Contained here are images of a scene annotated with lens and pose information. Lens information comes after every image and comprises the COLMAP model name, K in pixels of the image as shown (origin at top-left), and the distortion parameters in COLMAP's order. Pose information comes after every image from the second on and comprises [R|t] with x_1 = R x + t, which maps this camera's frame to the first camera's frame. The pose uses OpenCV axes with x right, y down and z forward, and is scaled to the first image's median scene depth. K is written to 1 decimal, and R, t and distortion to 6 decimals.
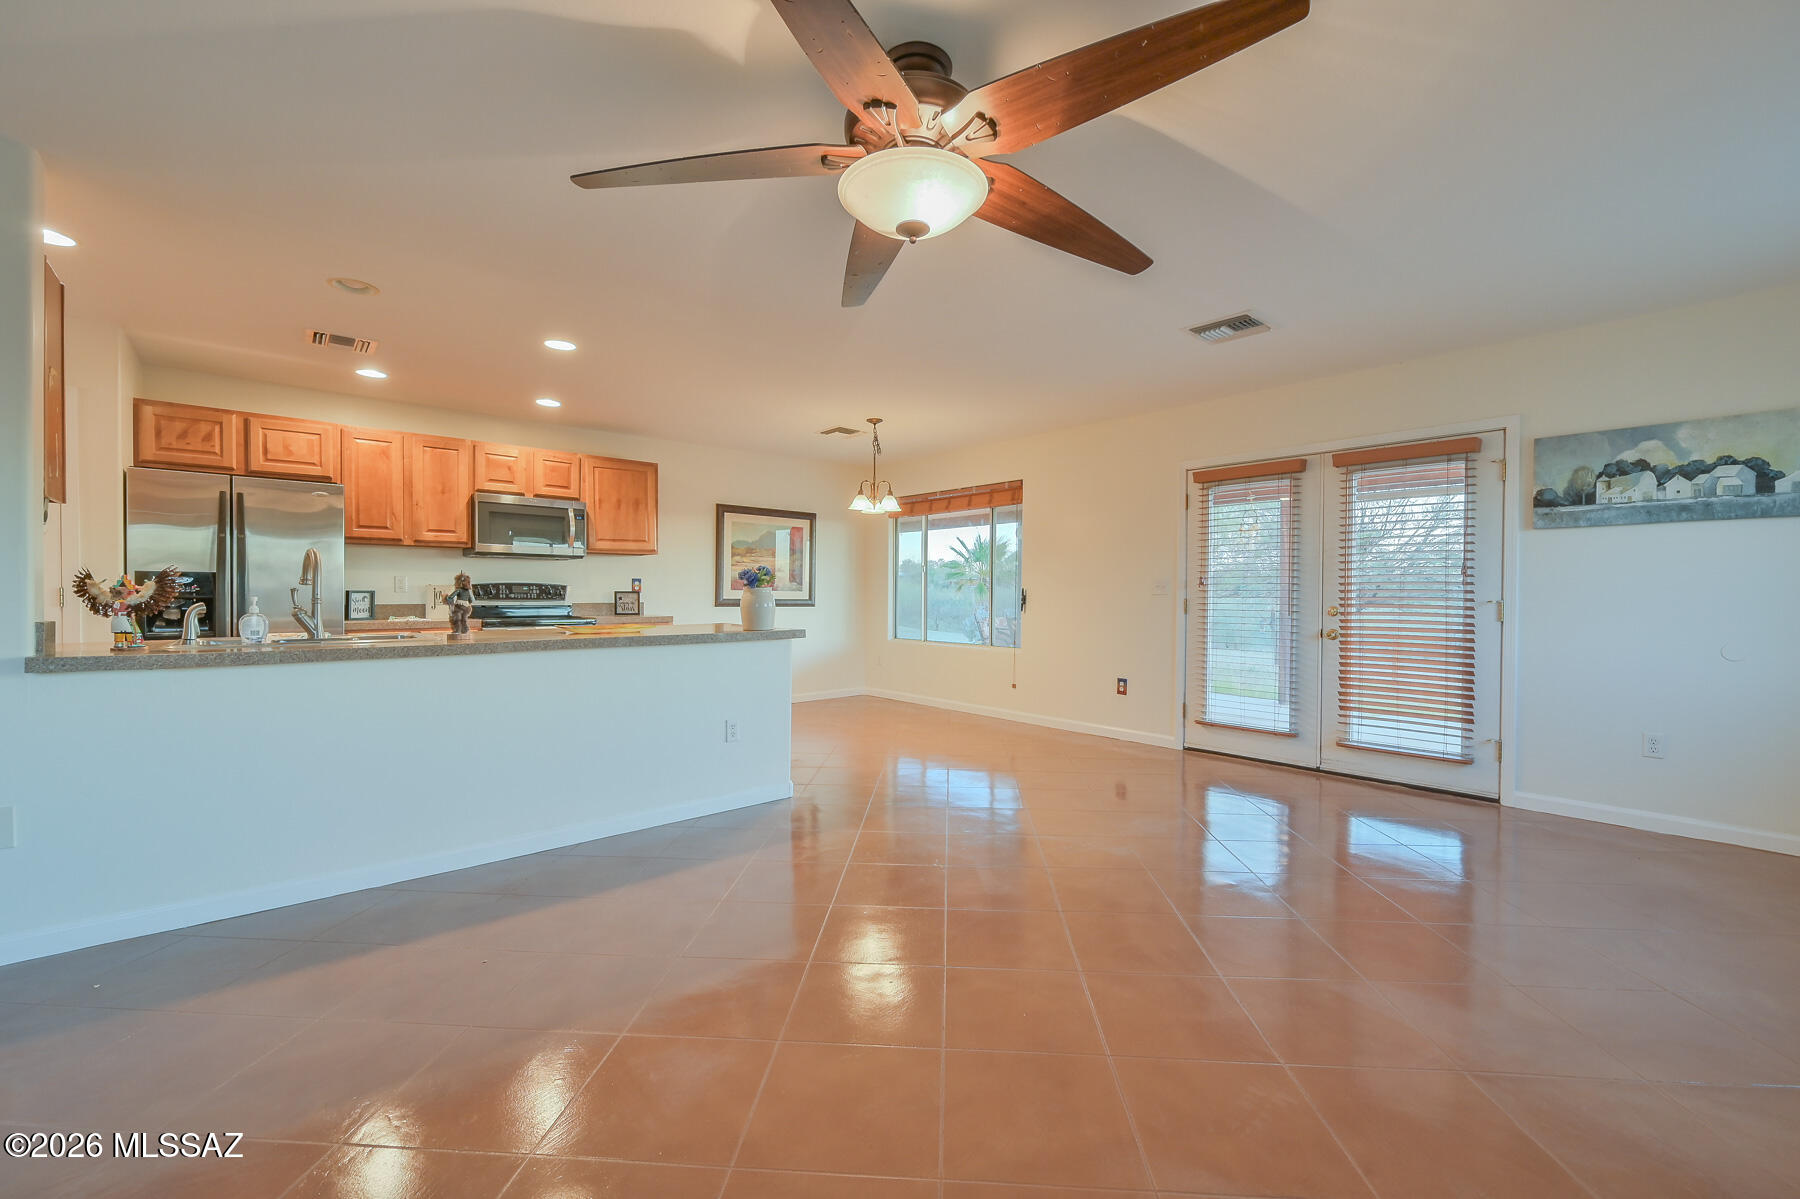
lens RADIAL K [[754.1, 0, 905.9], [0, 754.1, 607.5], [0, 0, 1]] dist [-0.001429, 0.001755]
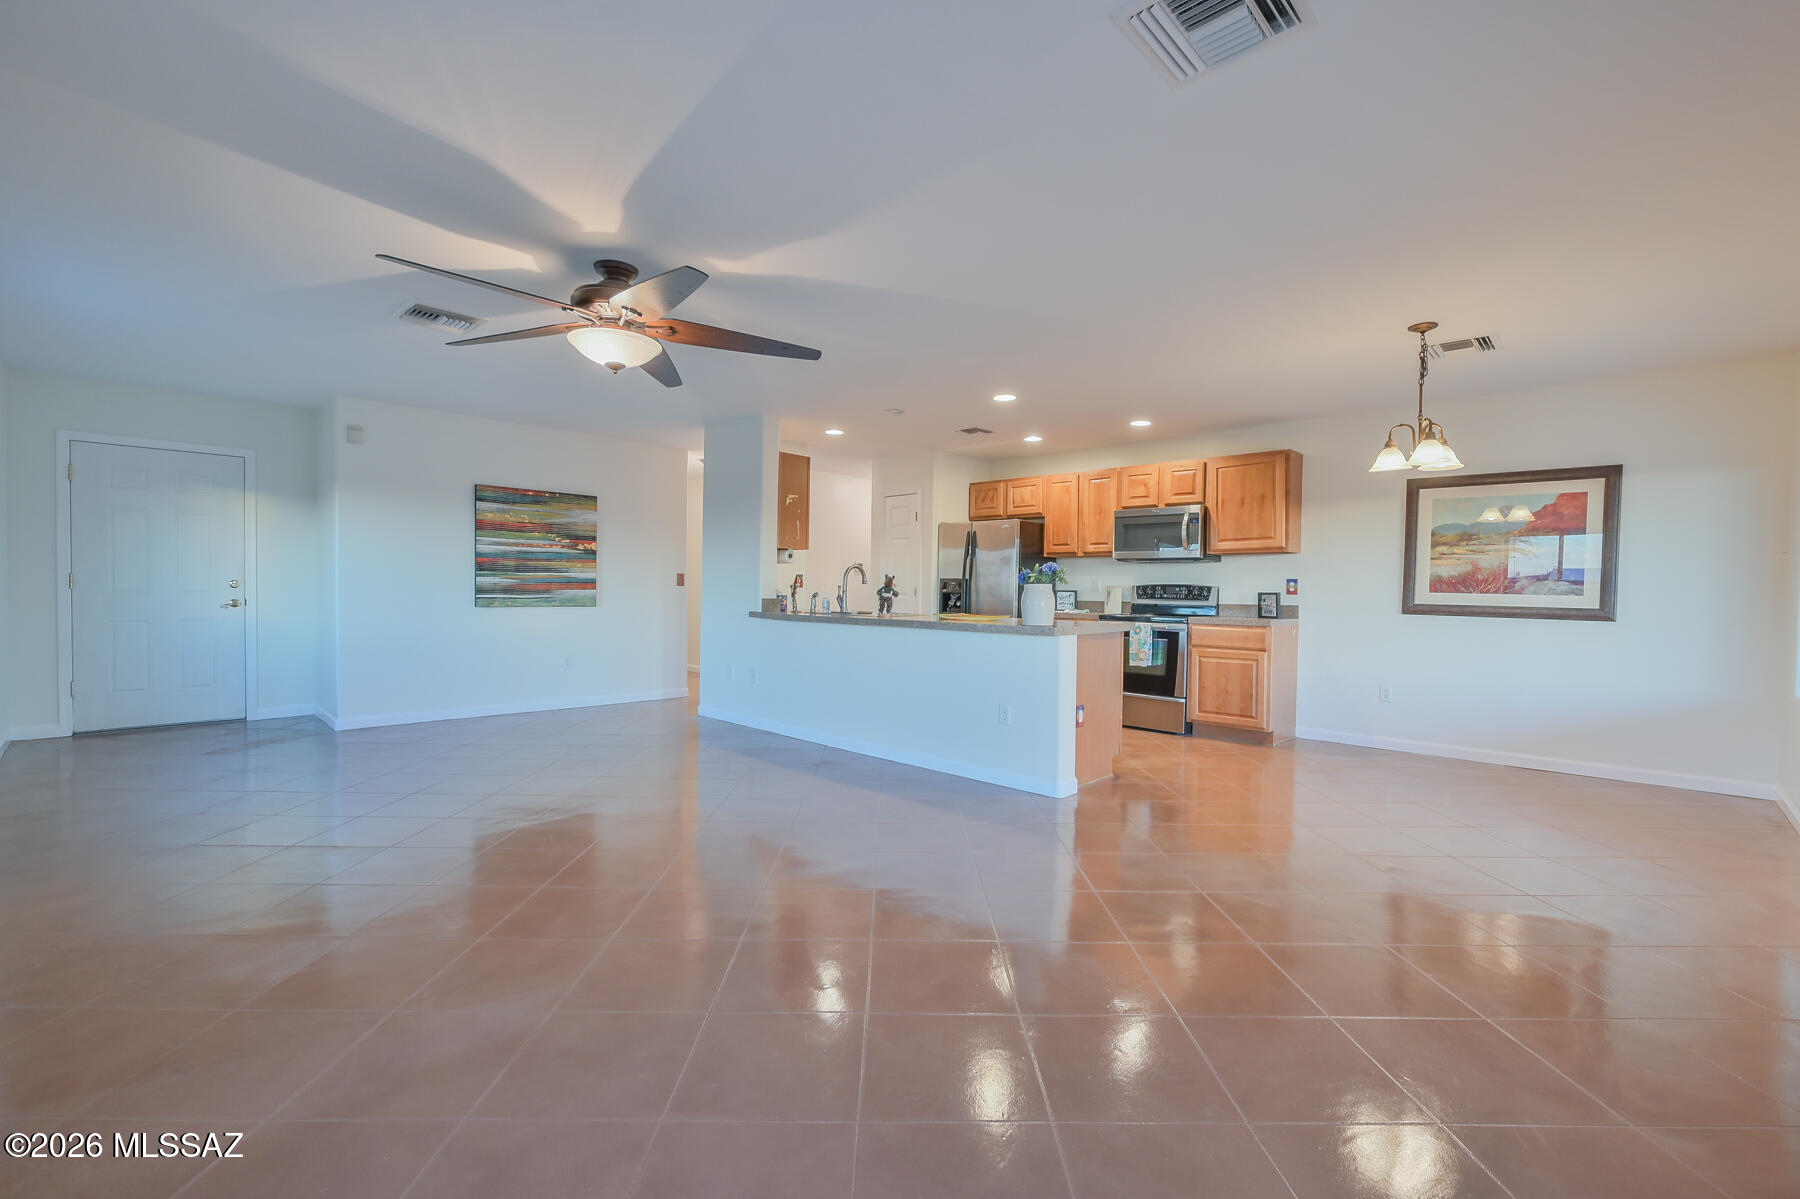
lens RADIAL K [[754.1, 0, 898.8], [0, 754.1, 605.9], [0, 0, 1]] dist [-0.001429, 0.001755]
pose [[0.076353, 0.019431, -0.996891, 0.624088], [-0.034302, 0.999269, 0.016850, -0.006014], [0.996491, 0.032909, 0.076964, 0.562643]]
